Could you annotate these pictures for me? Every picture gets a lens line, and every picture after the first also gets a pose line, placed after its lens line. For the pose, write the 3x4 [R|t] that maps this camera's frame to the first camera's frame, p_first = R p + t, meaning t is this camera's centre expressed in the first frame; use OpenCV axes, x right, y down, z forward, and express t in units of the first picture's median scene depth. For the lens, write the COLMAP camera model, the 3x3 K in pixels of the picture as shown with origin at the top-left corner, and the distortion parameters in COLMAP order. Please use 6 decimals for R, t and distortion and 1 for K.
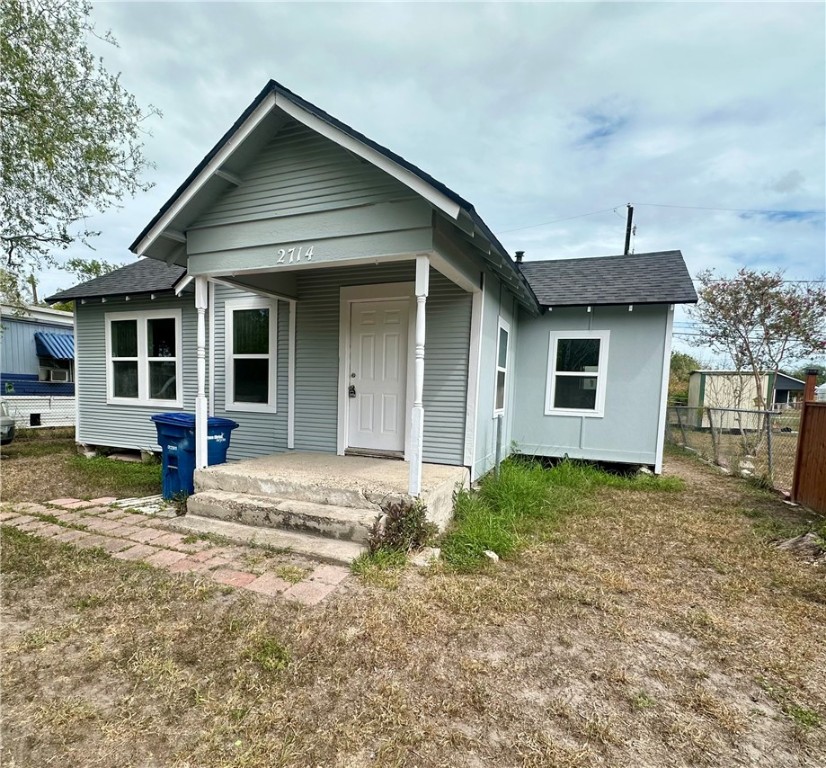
lens RADIAL K [[473.2, 0, 411.9], [0, 473.2, 436.7], [0, 0, 1]] dist [-0.003951, -0.000293]
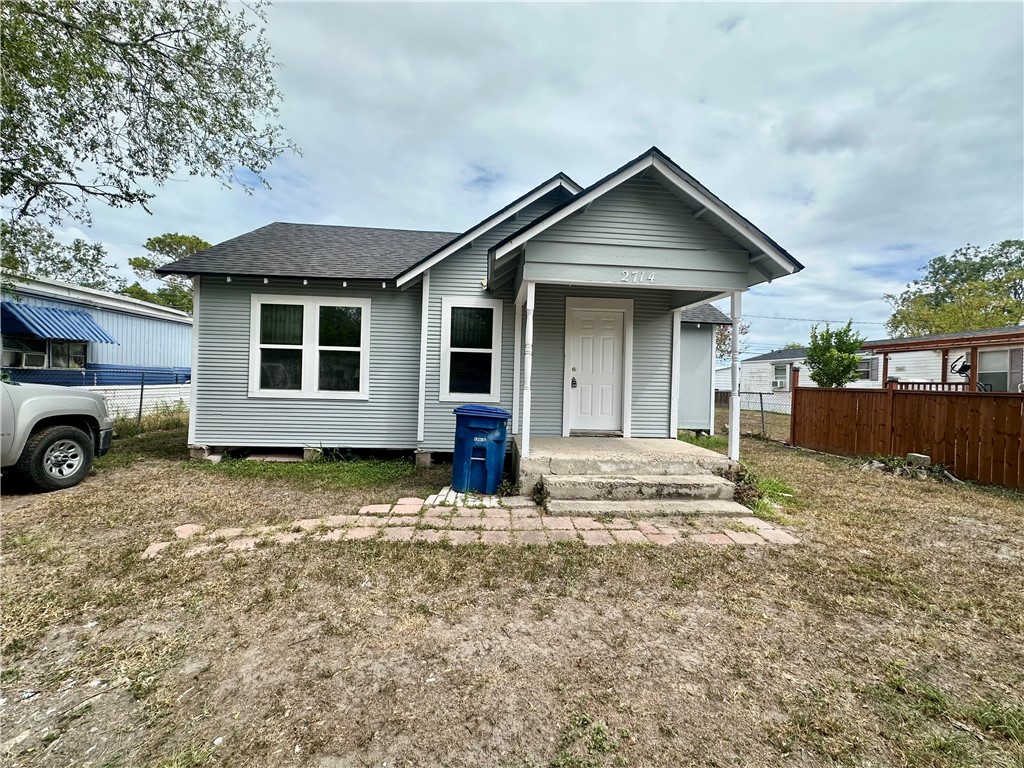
lens RADIAL K [[409.1, 0, 512.9], [0, 409.1, 381.9], [0, 0, 1]] dist [-0.006357, 0.001464]
pose [[0.886018, -0.005546, 0.463618, -0.745242], [0.043884, 0.996443, -0.071948, -0.029768], [-0.461569, 0.084092, 0.883109, 0.154129]]
